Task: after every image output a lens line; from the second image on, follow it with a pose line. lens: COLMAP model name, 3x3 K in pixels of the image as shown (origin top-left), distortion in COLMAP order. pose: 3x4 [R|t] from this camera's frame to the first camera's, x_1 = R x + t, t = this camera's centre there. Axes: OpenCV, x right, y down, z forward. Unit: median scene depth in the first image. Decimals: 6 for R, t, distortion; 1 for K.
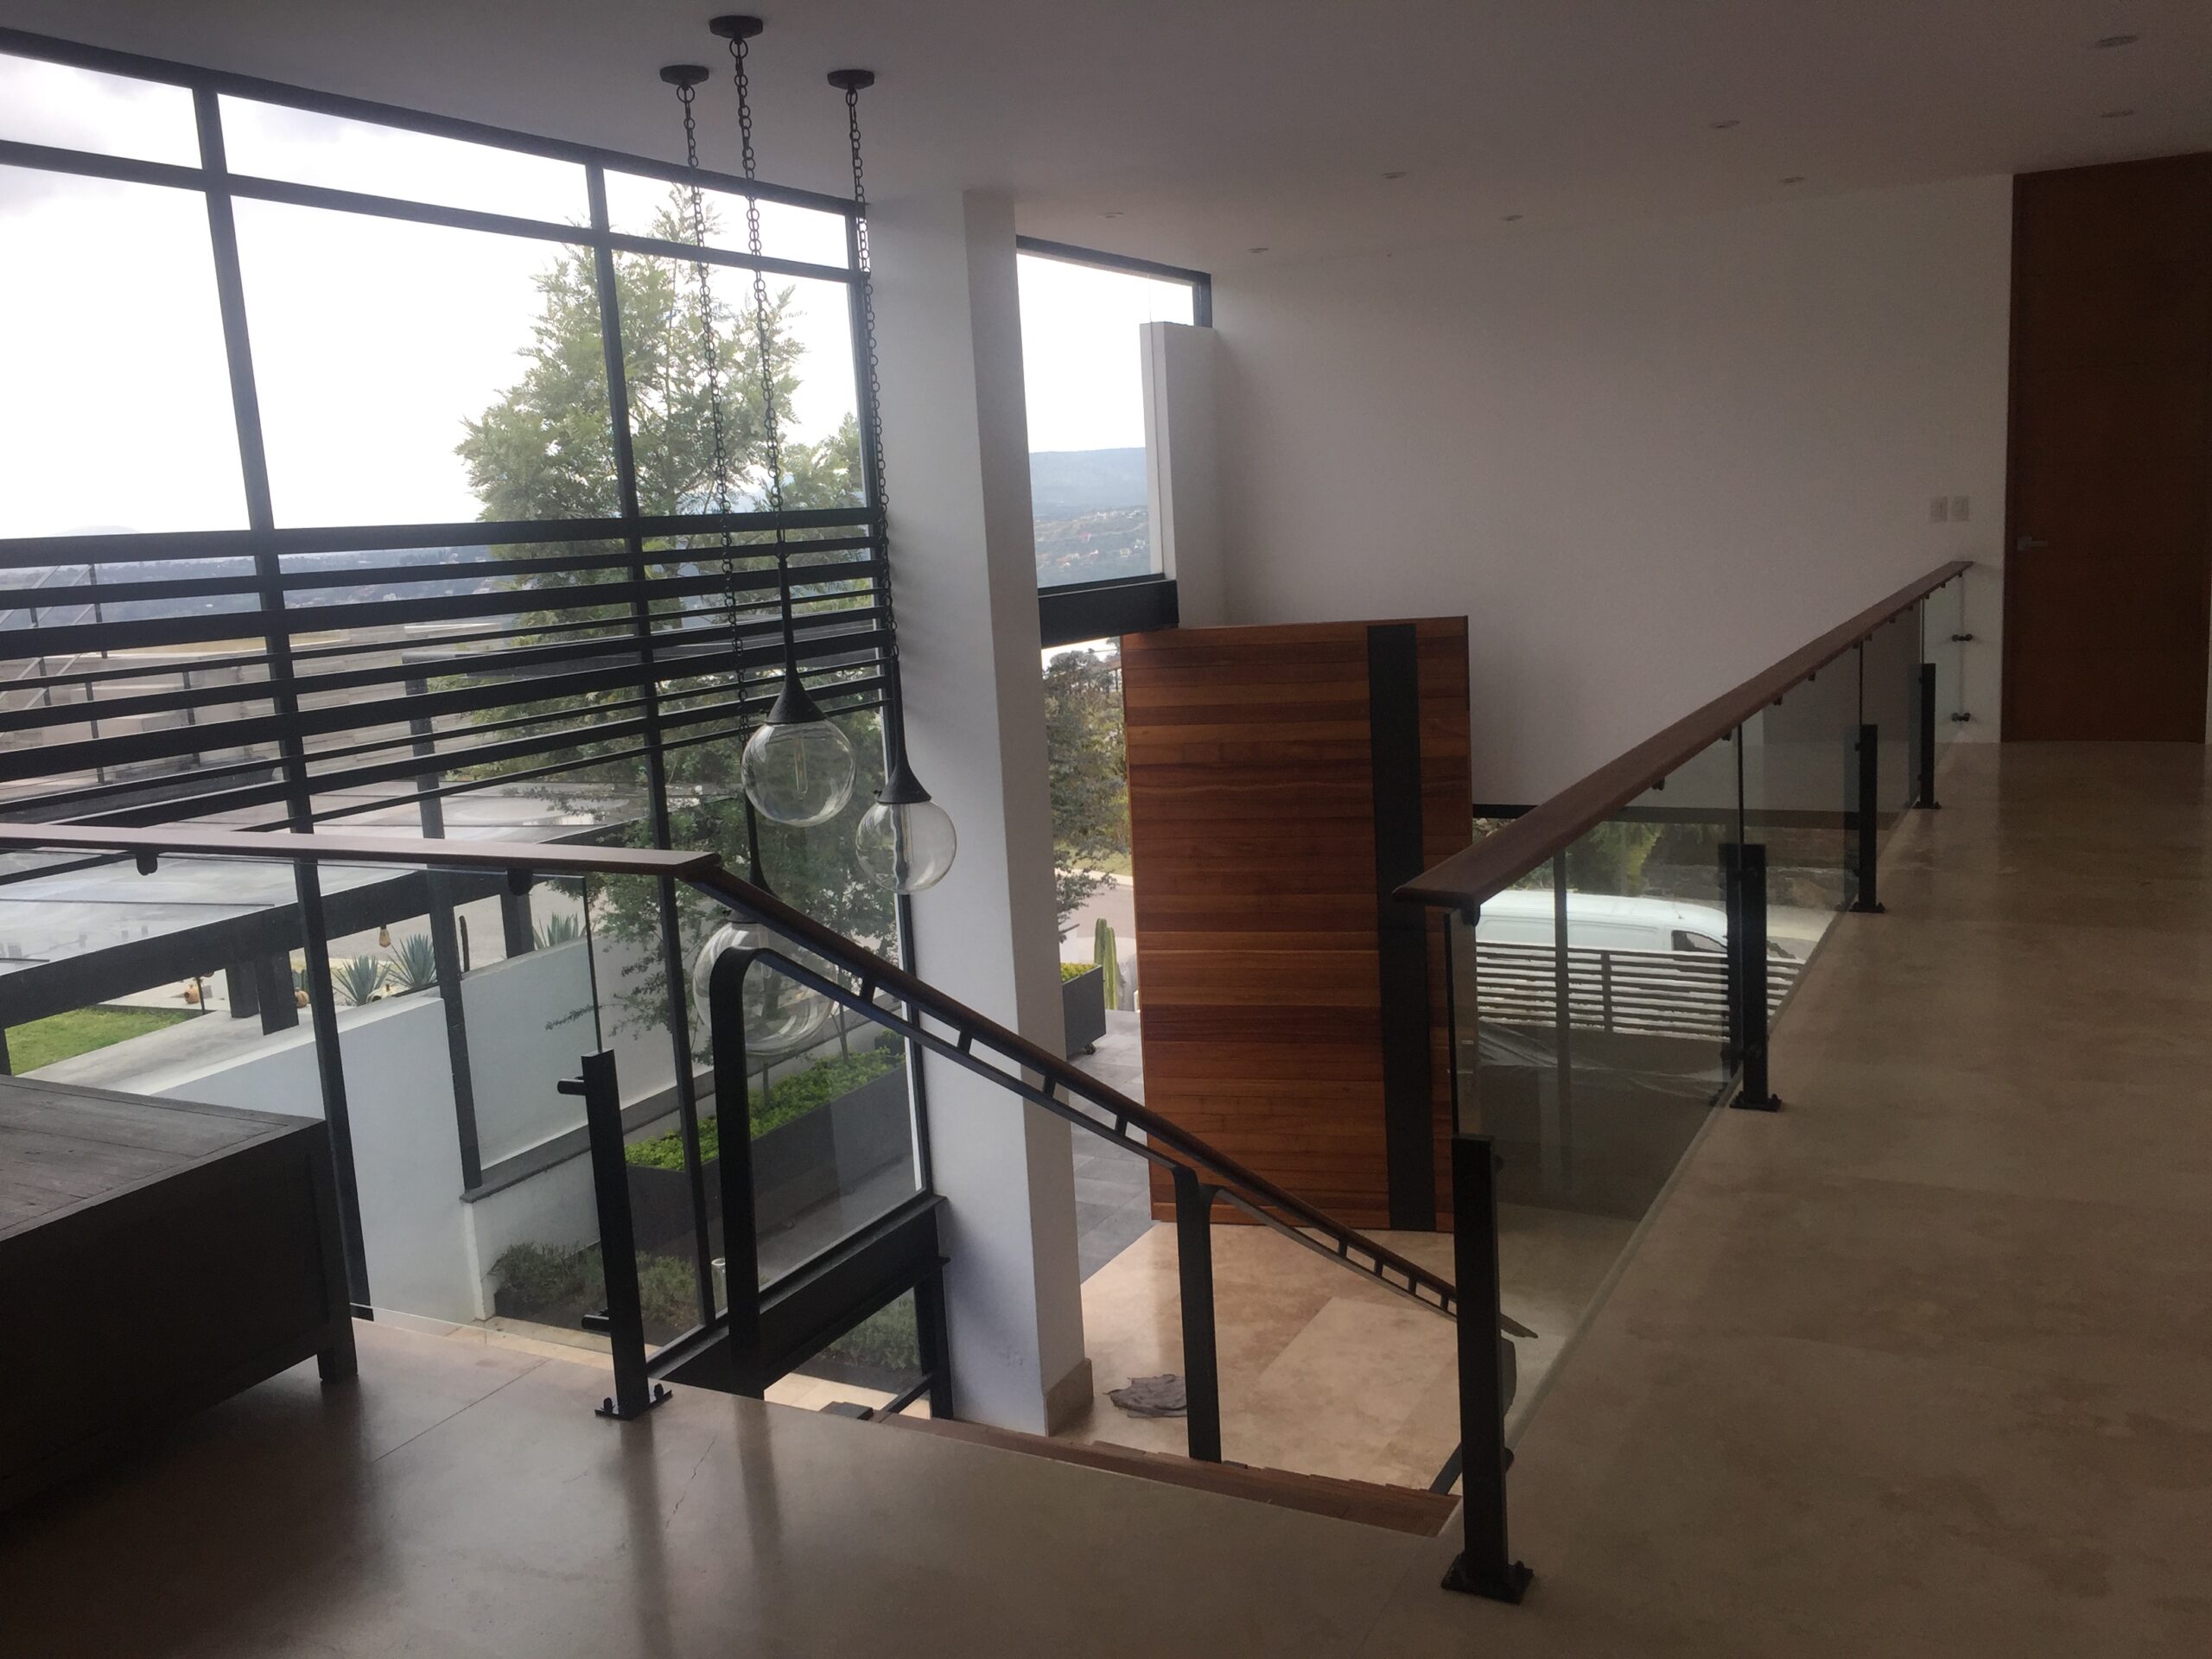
lens RADIAL K [[1860.9, 0, 1100.3], [0, 1860.9, 829.3], [0, 0, 1]] dist [0.065169, -0.081561]
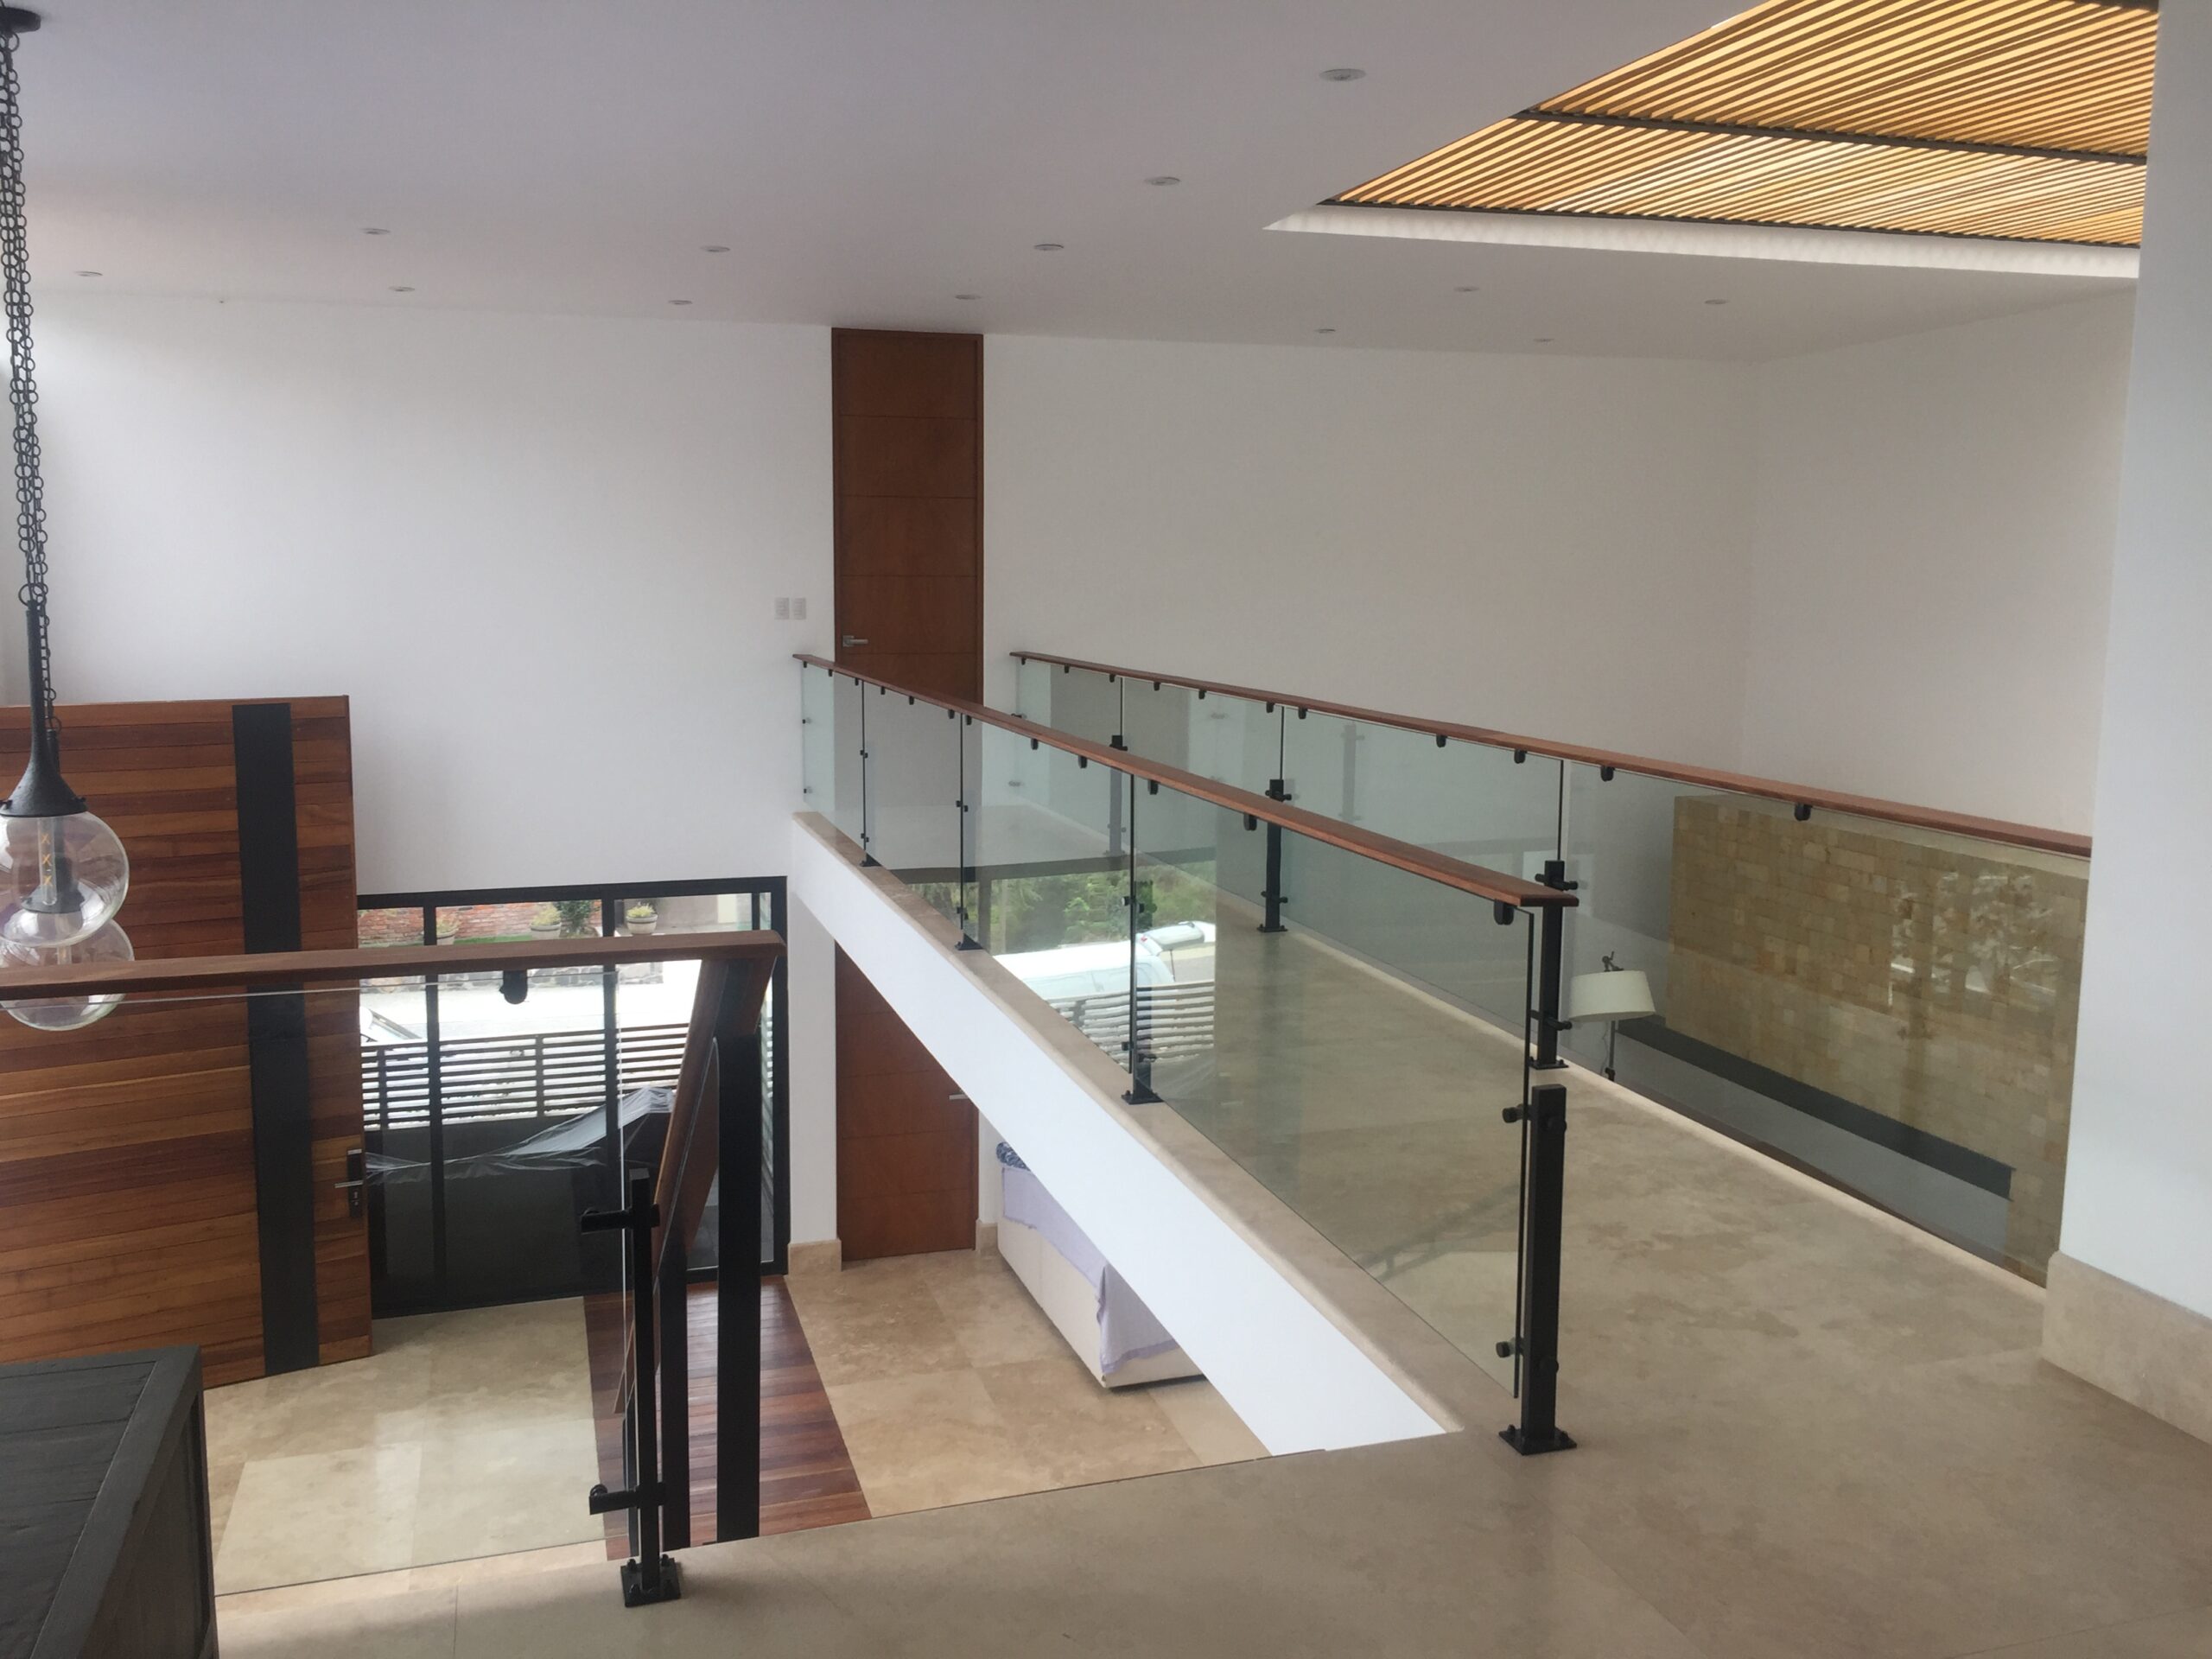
lens RADIAL K [[1860.9, 0, 1100.1], [0, 1860.9, 829.1], [0, 0, 1]] dist [0.065169, -0.081561]
pose [[0.712945, -0.039322, 0.700117, -0.193153], [0.073077, 0.997156, -0.018410, -0.001929], [-0.697402, 0.064287, 0.713791, 0.061693]]
